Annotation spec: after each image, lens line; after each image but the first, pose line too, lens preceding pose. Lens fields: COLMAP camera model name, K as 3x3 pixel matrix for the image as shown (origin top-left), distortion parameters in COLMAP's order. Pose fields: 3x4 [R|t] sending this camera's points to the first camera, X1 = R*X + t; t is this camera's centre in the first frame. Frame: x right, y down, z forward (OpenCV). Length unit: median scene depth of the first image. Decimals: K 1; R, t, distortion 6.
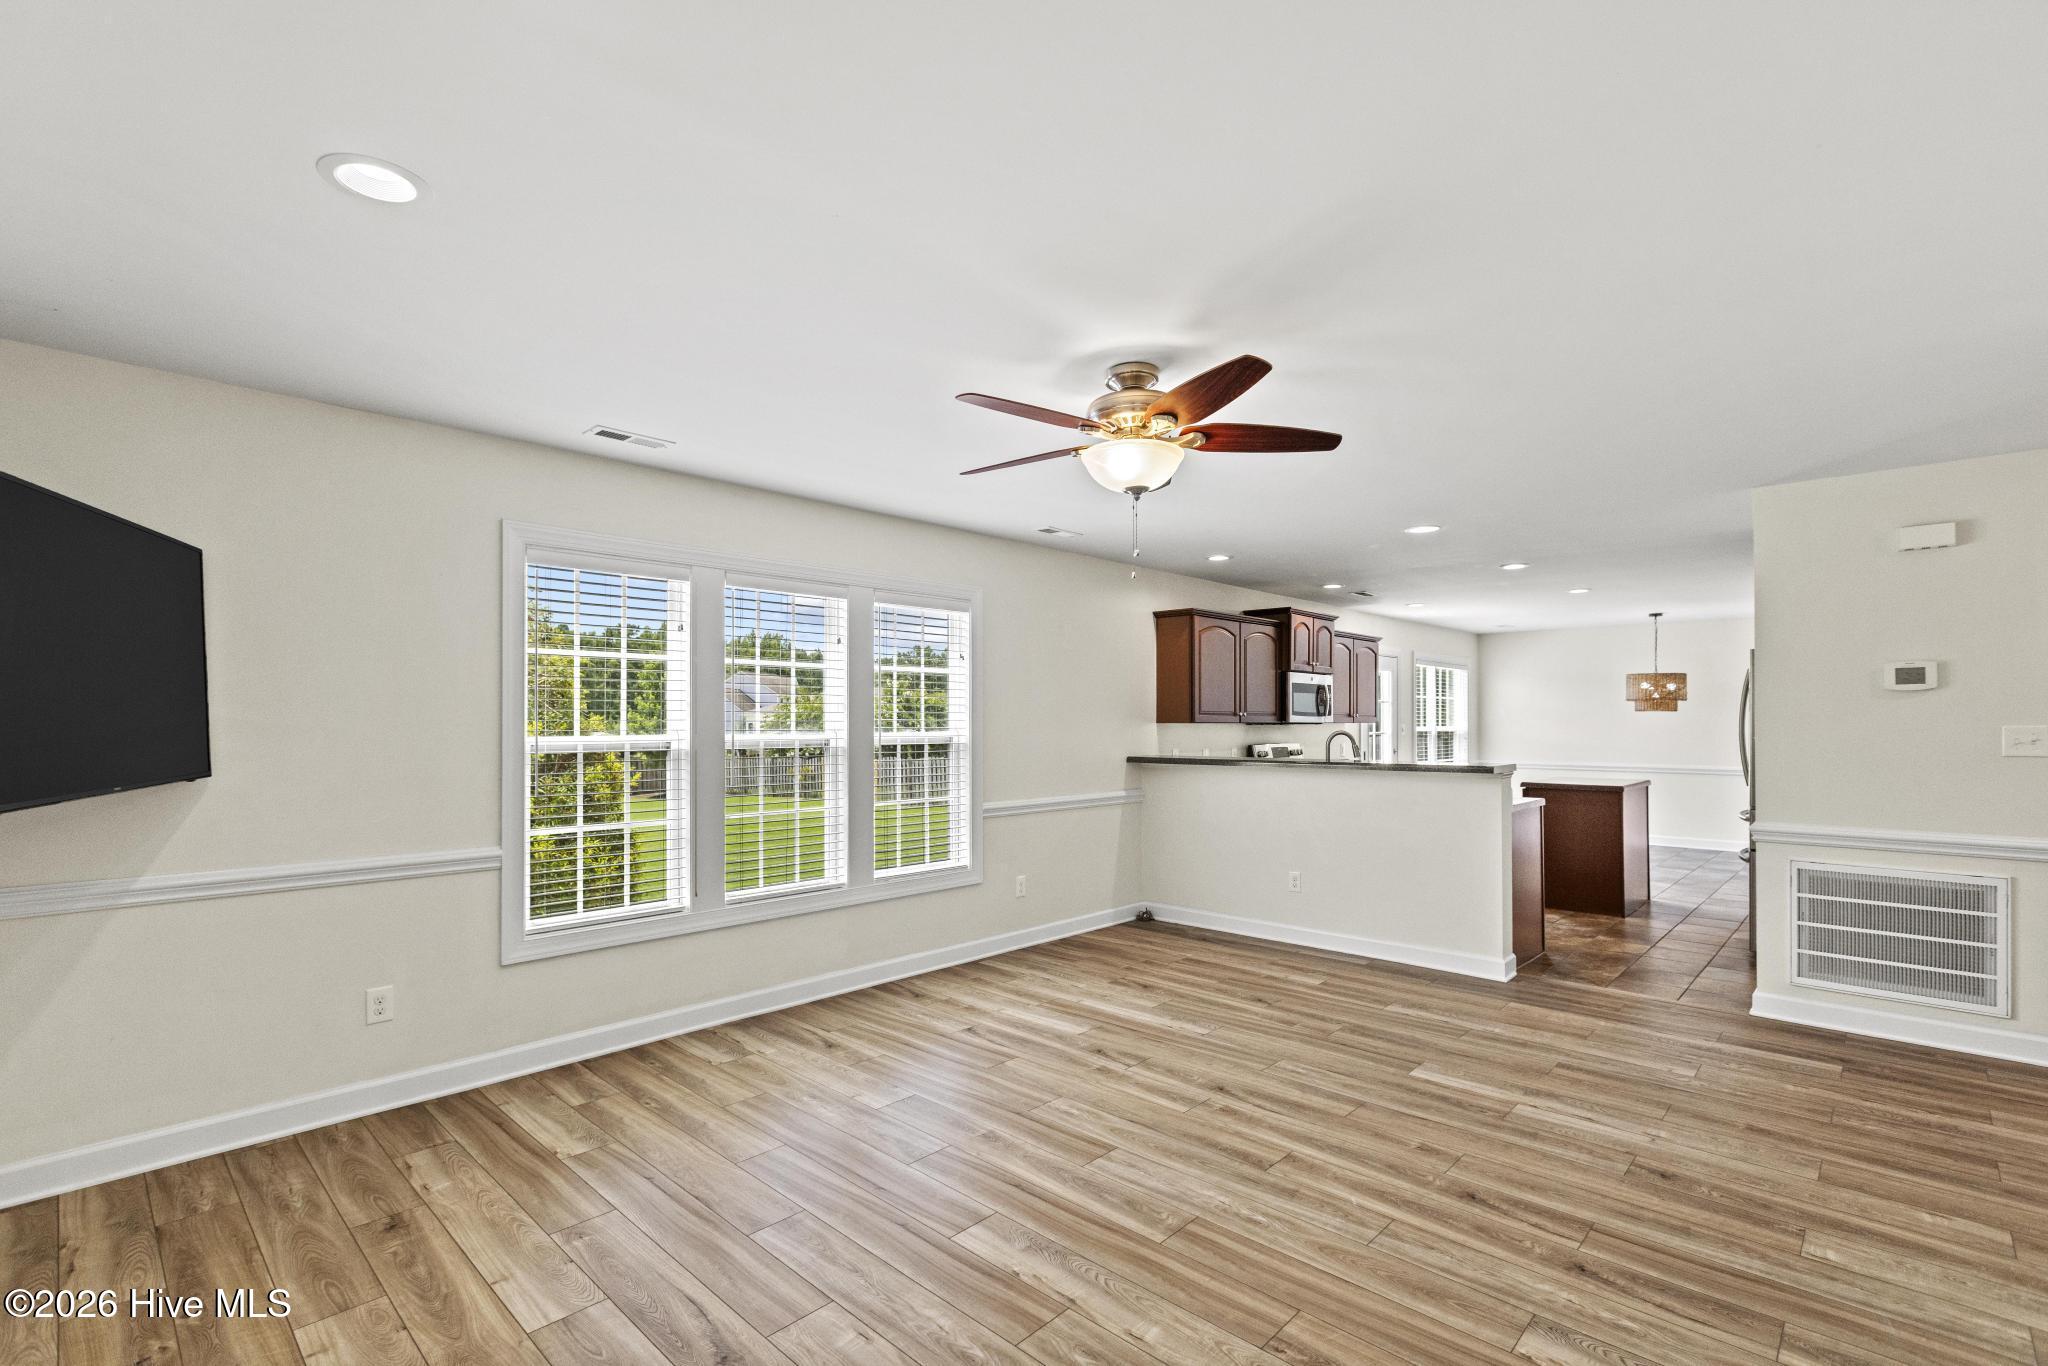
lens RADIAL K [[909.4, 0, 1037.6], [0, 909.4, 724.5], [0, 0, 1]] dist [0.008631, -0.000711]
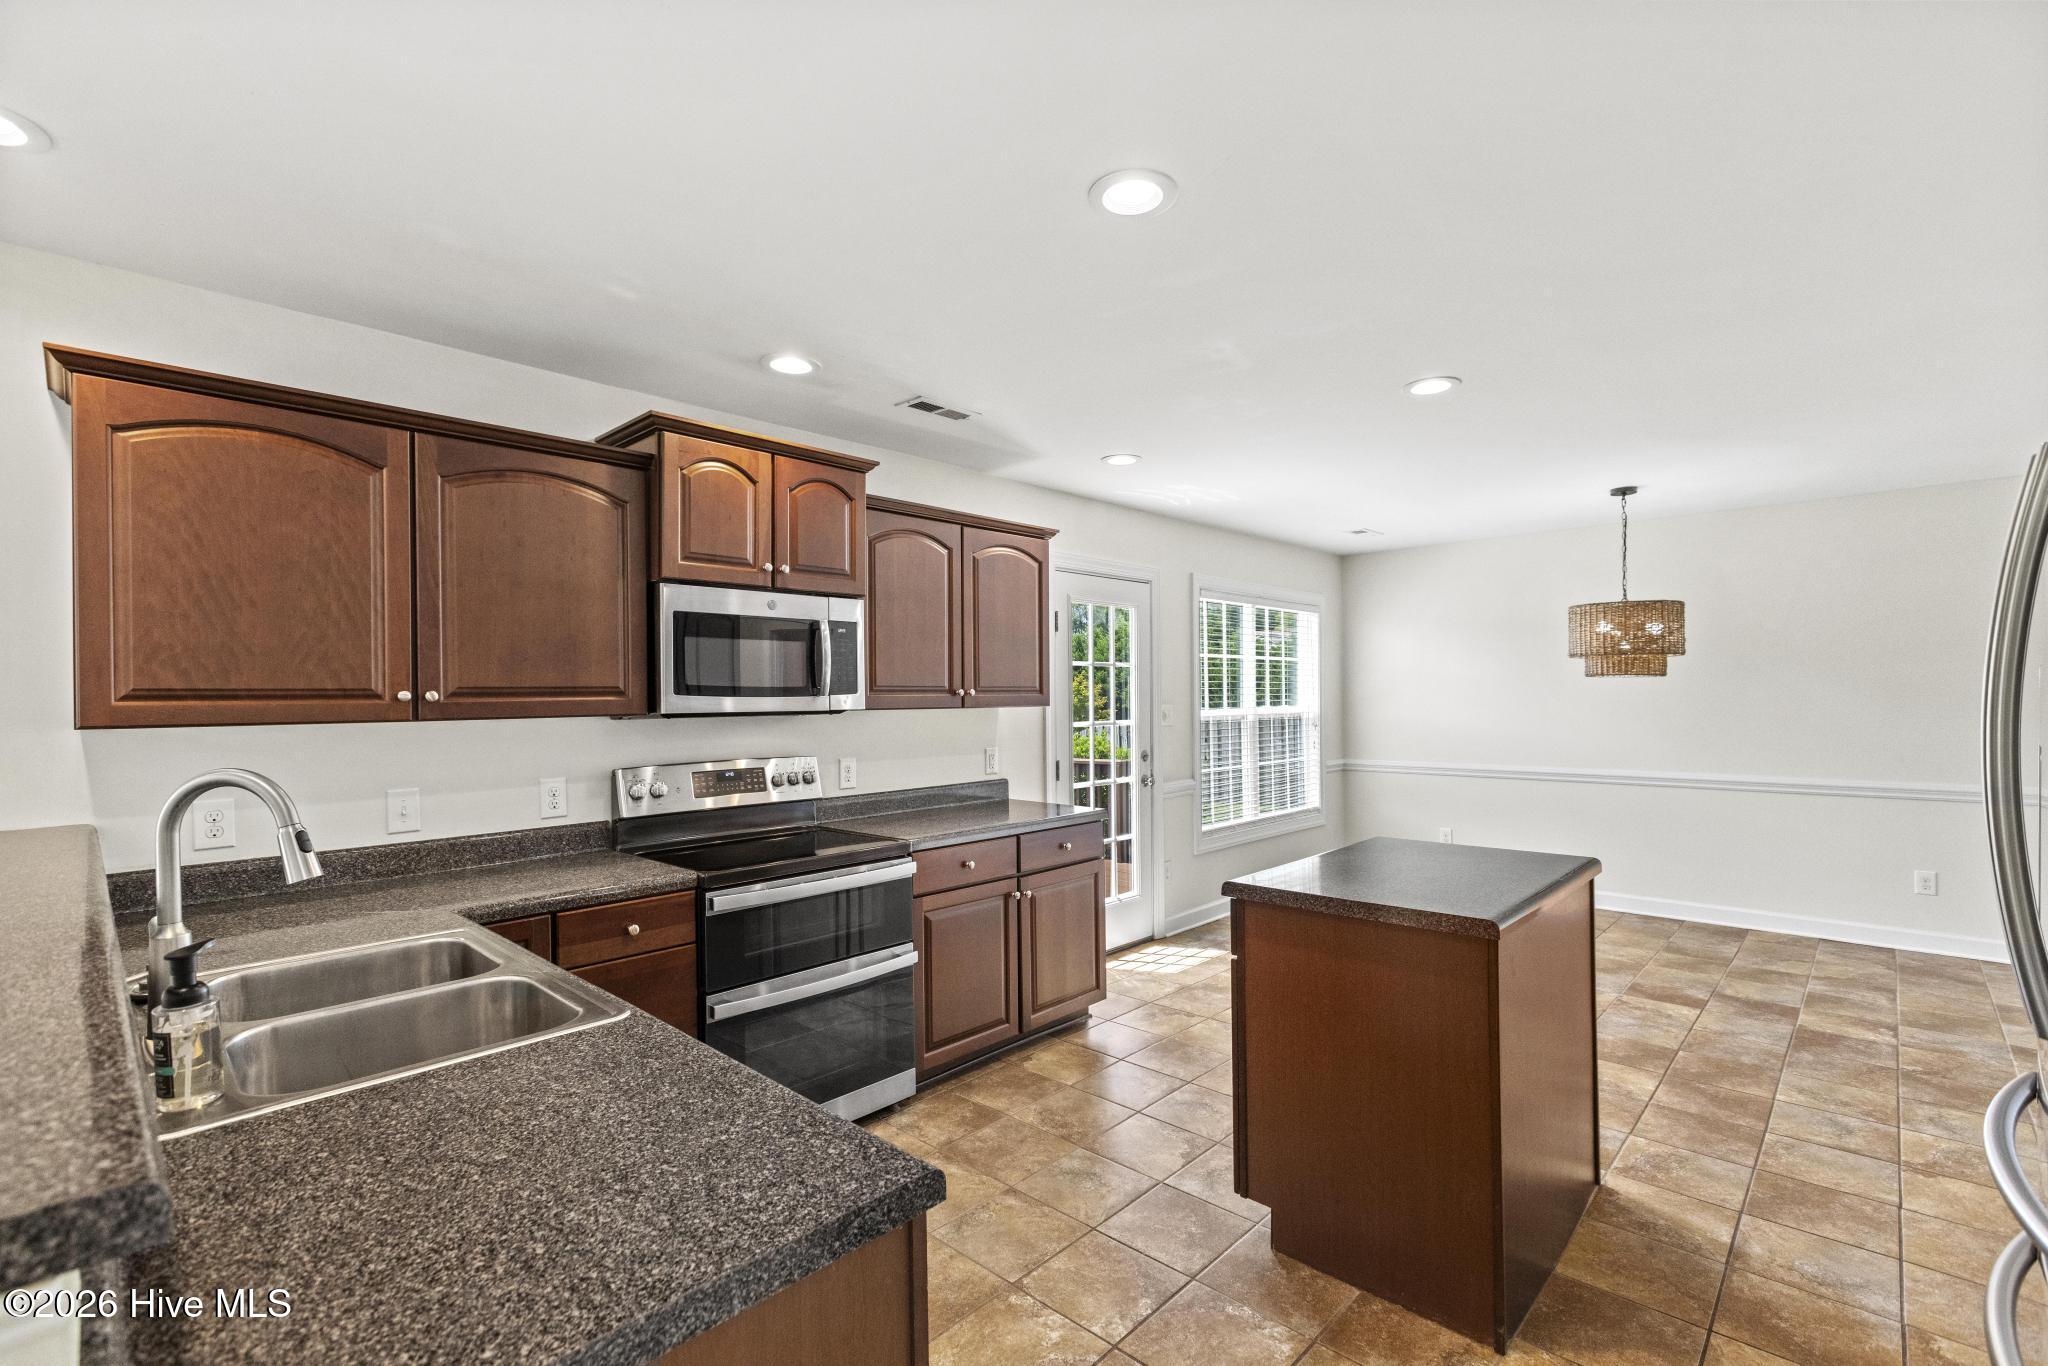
lens RADIAL K [[909.4, 0, 1036.2], [0, 909.4, 688.8], [0, 0, 1]] dist [0.008631, -0.000711]
pose [[0.999922, -0.008109, 0.009518, 0.810068], [0.008133, 0.999964, -0.002455, -0.021947], [-0.009498, 0.002532, 0.999952, 1.163659]]
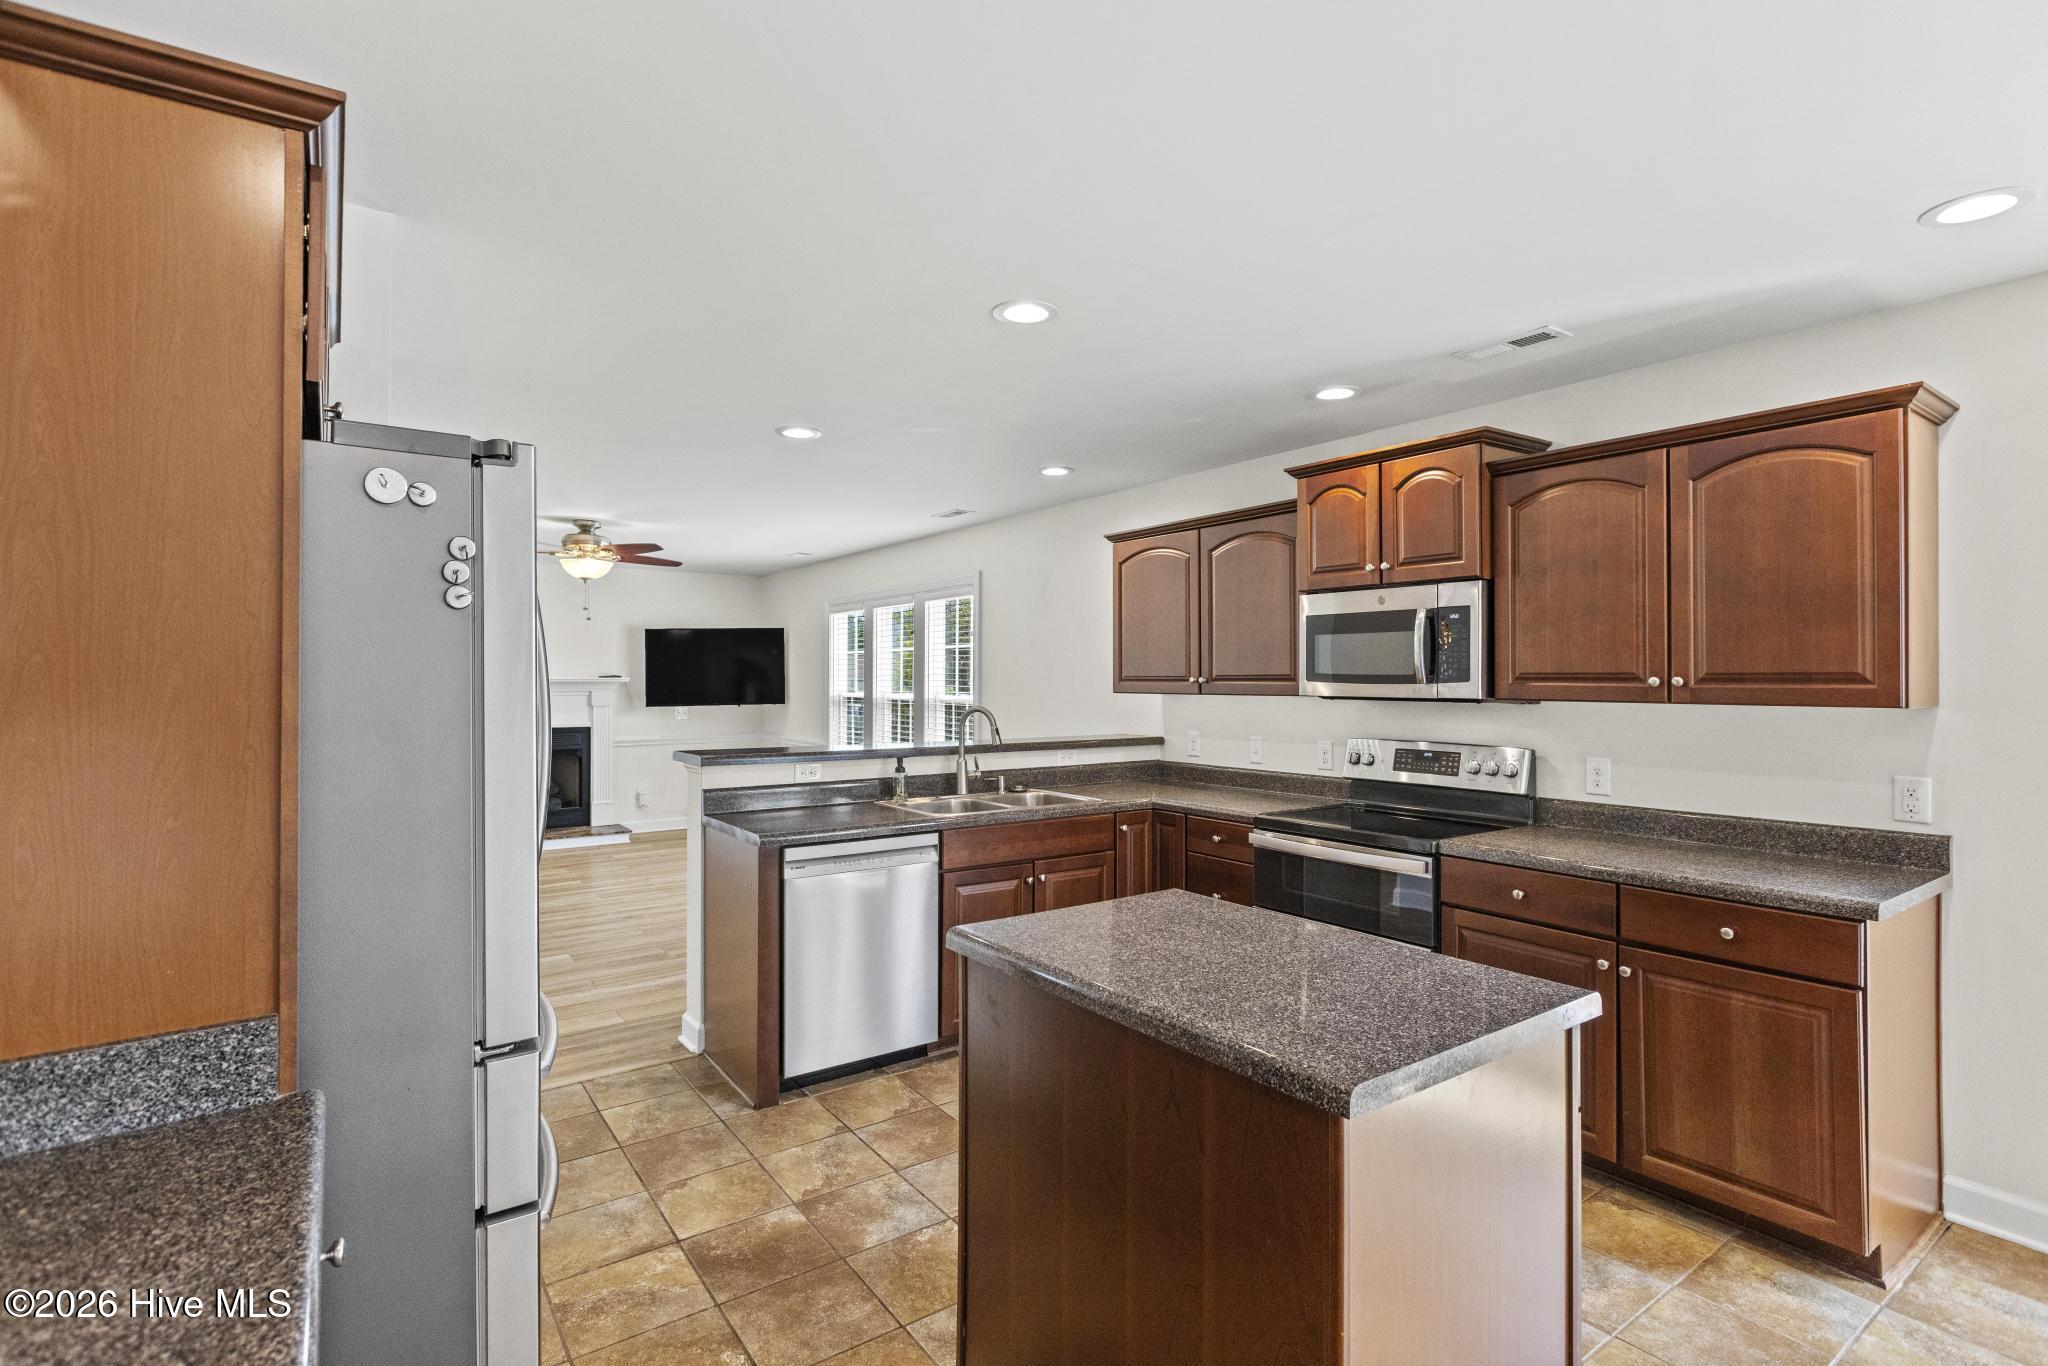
lens RADIAL K [[951.3, 0, 1021.1], [0, 951.3, 672.1], [0, 0, 1]] dist [-0.000701, 0.000653]
pose [[-0.189981, -0.006060, -0.981769, 1.508179], [-0.002273, 0.999981, -0.005733, -0.023823], [0.981785, 0.001142, -0.189991, 1.760008]]
